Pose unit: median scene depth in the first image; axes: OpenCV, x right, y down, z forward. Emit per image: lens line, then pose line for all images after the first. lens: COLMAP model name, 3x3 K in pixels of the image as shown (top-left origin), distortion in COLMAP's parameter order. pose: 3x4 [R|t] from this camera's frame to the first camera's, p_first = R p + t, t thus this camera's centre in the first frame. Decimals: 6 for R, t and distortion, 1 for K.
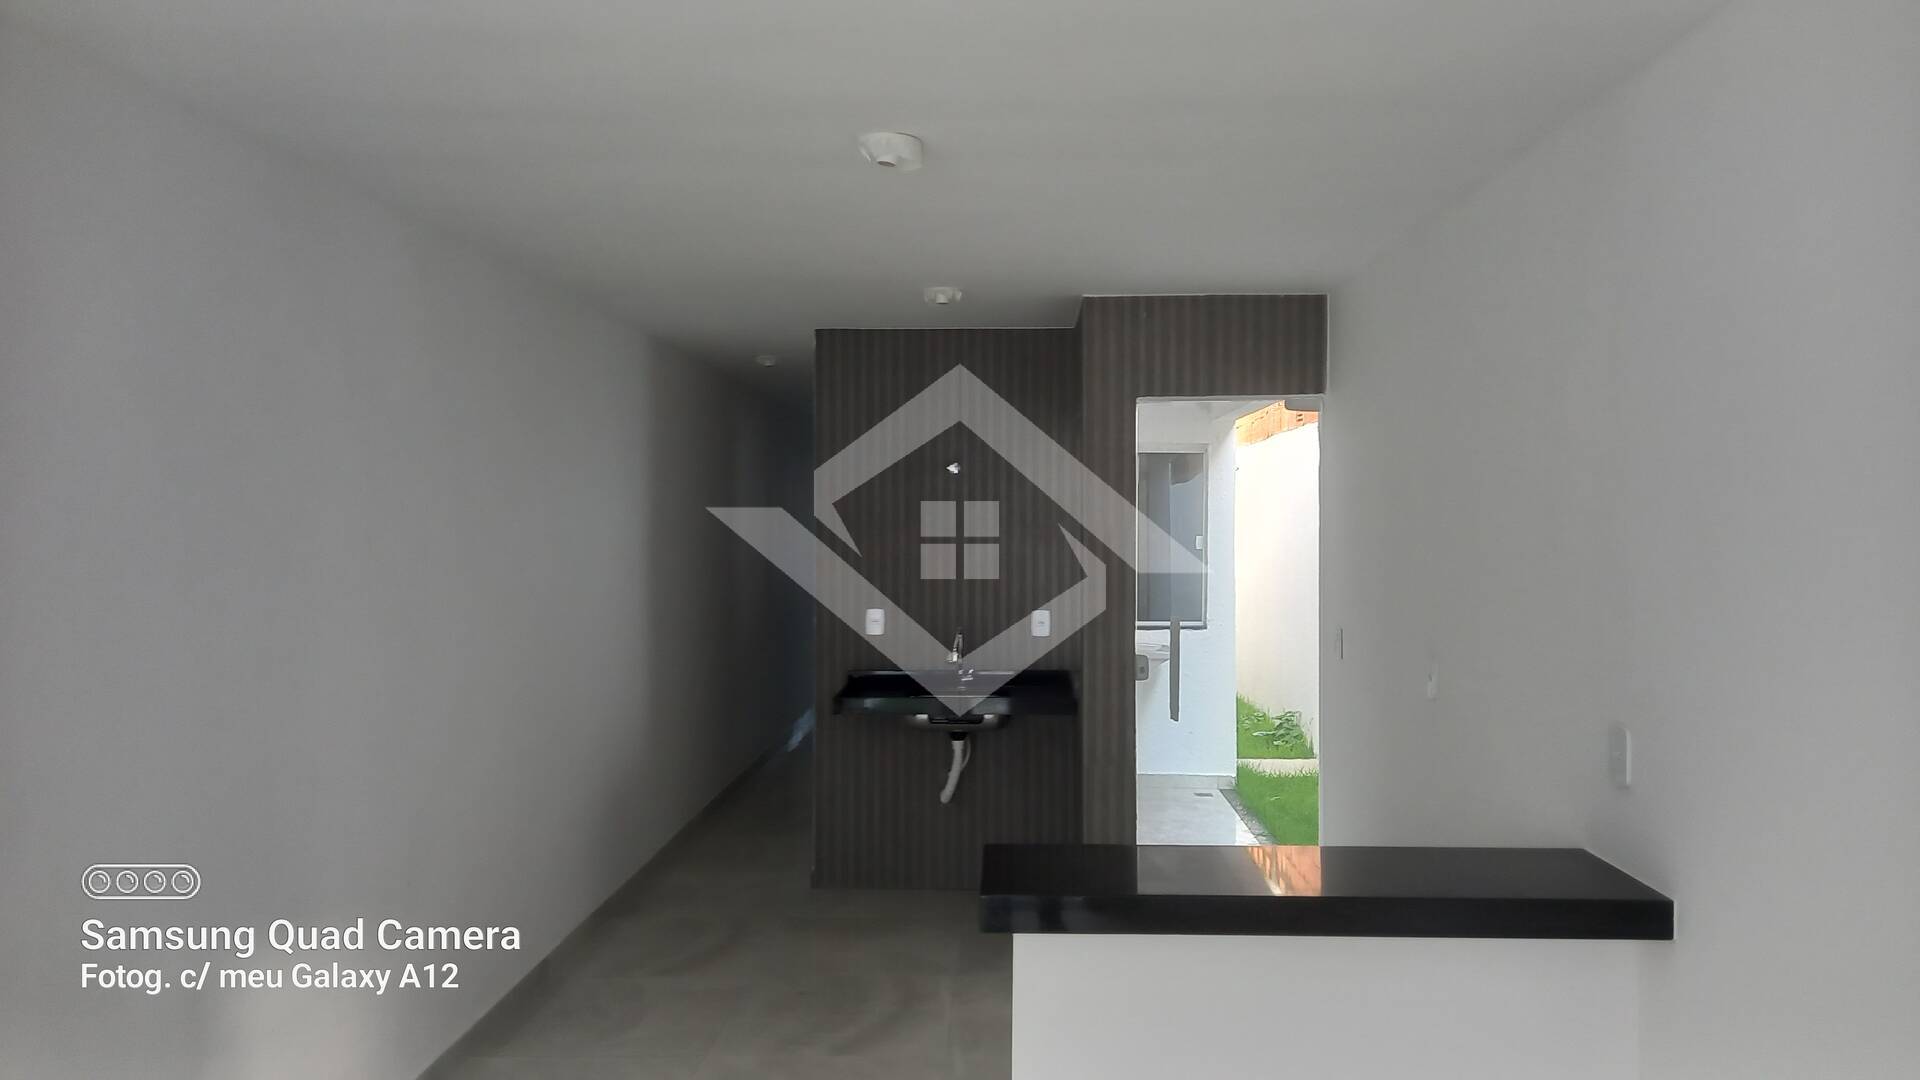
lens RADIAL K [[1309.6, 0, 962.3], [0, 1309.6, 503.9], [0, 0, 1]] dist [0.089086, -0.055093]
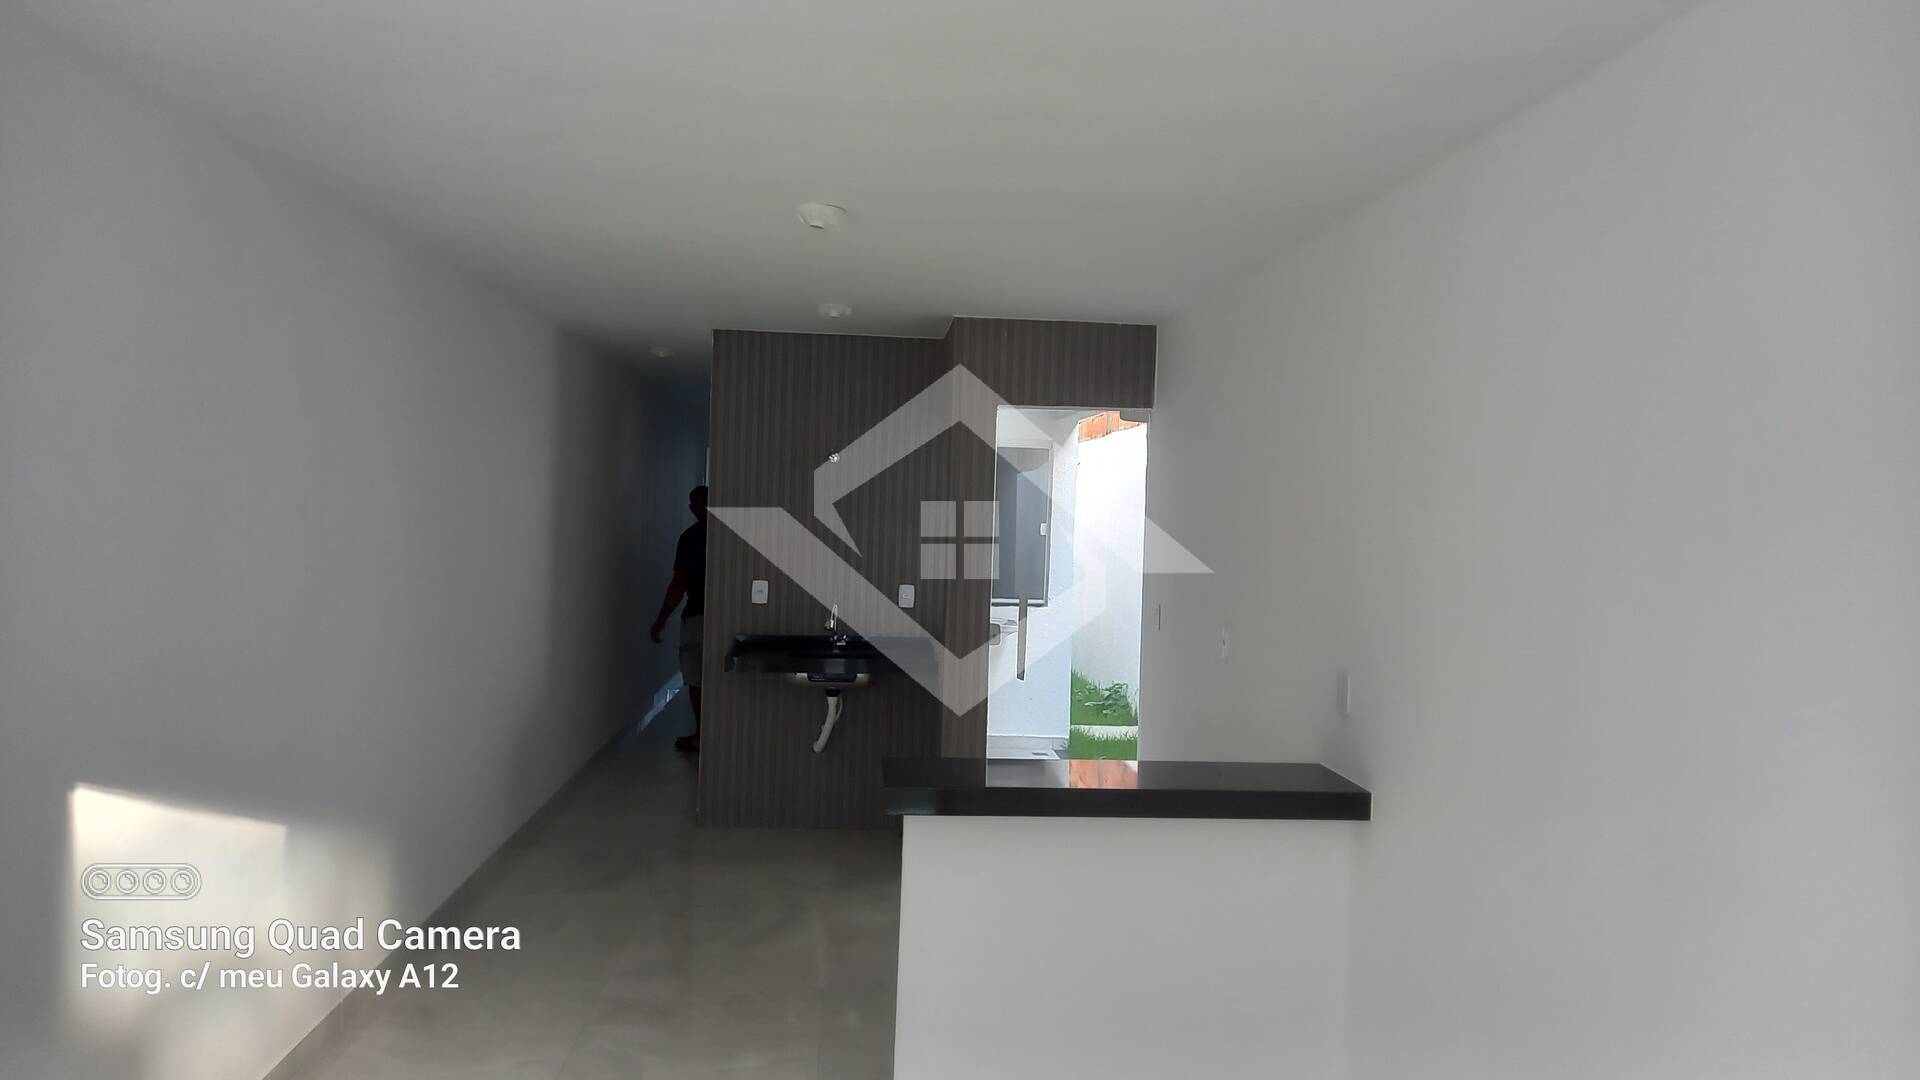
lens RADIAL K [[1335.6, 0, 952.0], [0, 1335.6, 498.3], [0, 0, 1]] dist [0.037373, -0.001145]
pose [[0.993240, 0.029386, 0.112297, -0.035150], [-0.030557, 0.999495, 0.008723, -0.005878], [-0.111984, -0.012095, 0.993636, -0.164872]]
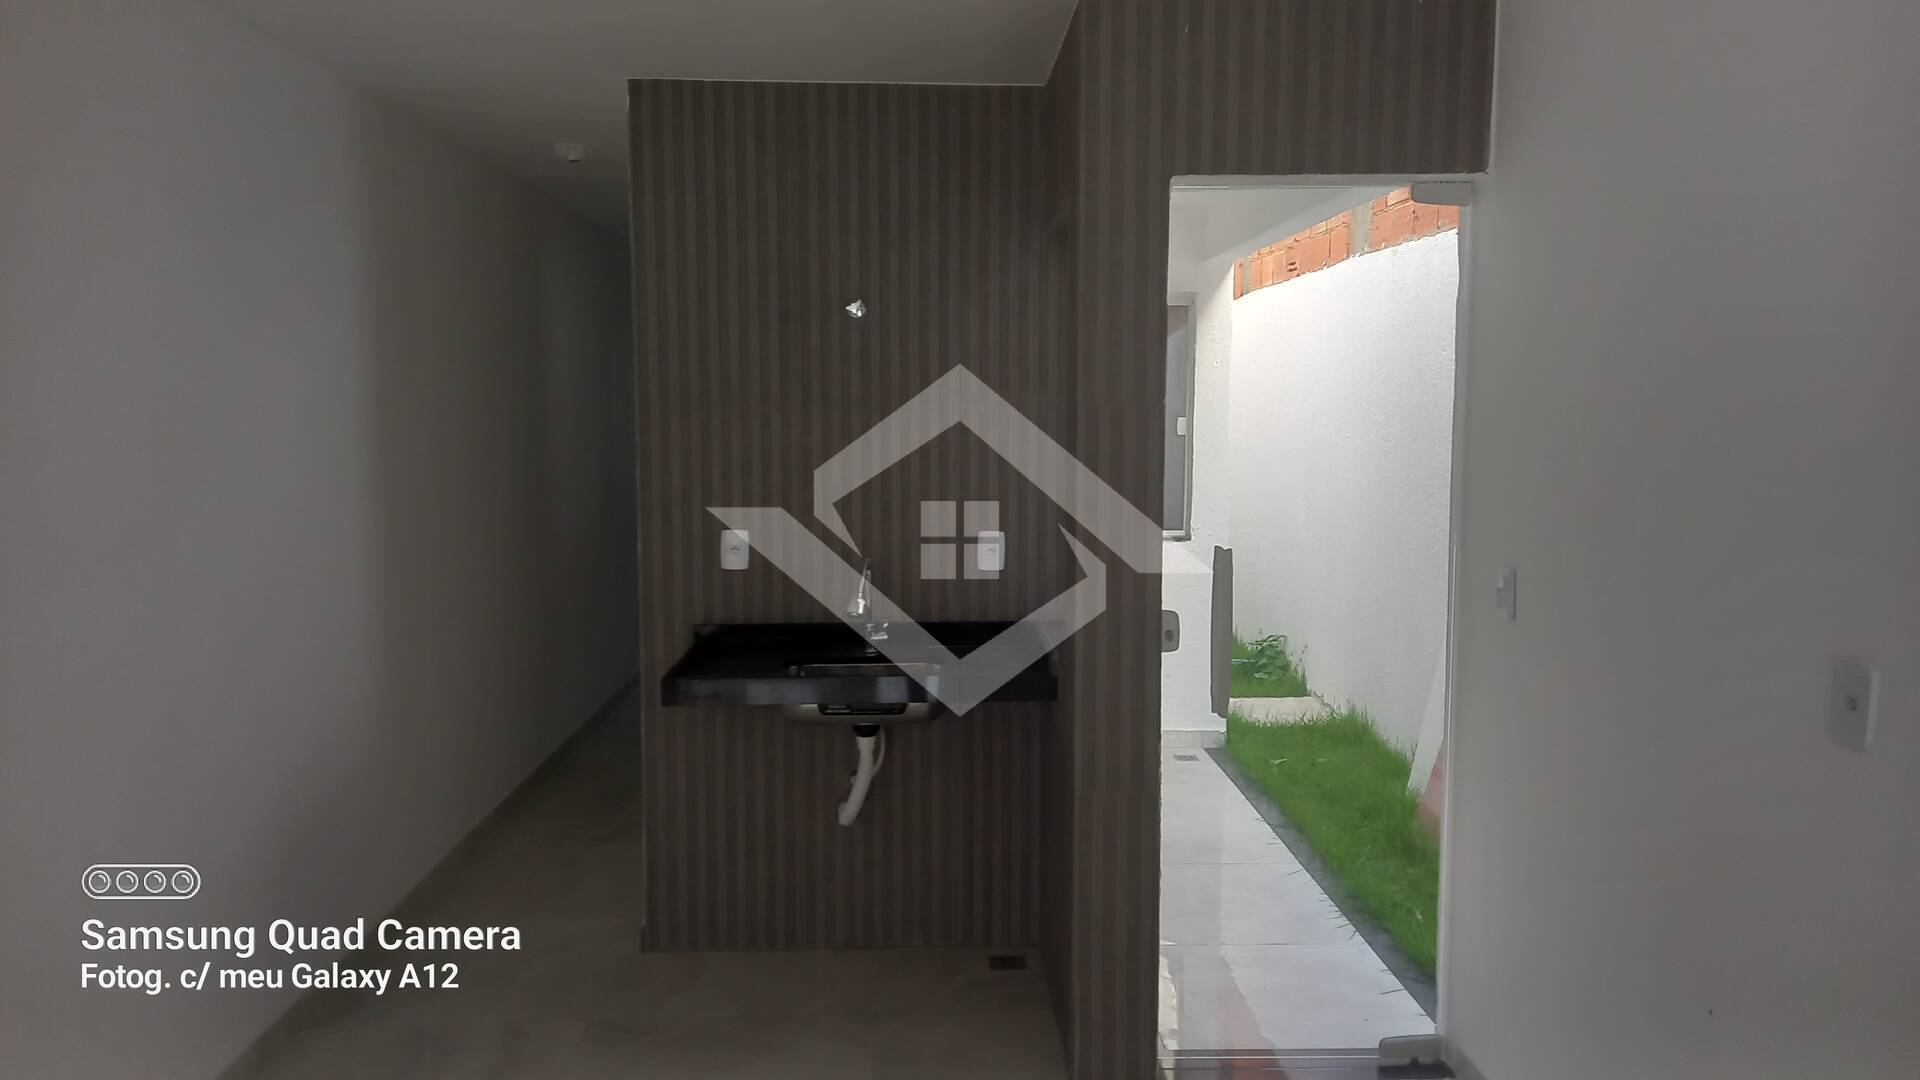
lens RADIAL K [[1335.6, 0, 952.0], [0, 1335.6, 498.3], [0, 0, 1]] dist [0.037373, -0.001145]
pose [[0.997681, -0.006654, 0.067738, -0.004666], [0.001091, 0.996645, 0.081838, 0.011299], [-0.068056, -0.081574, 0.994341, 0.357661]]
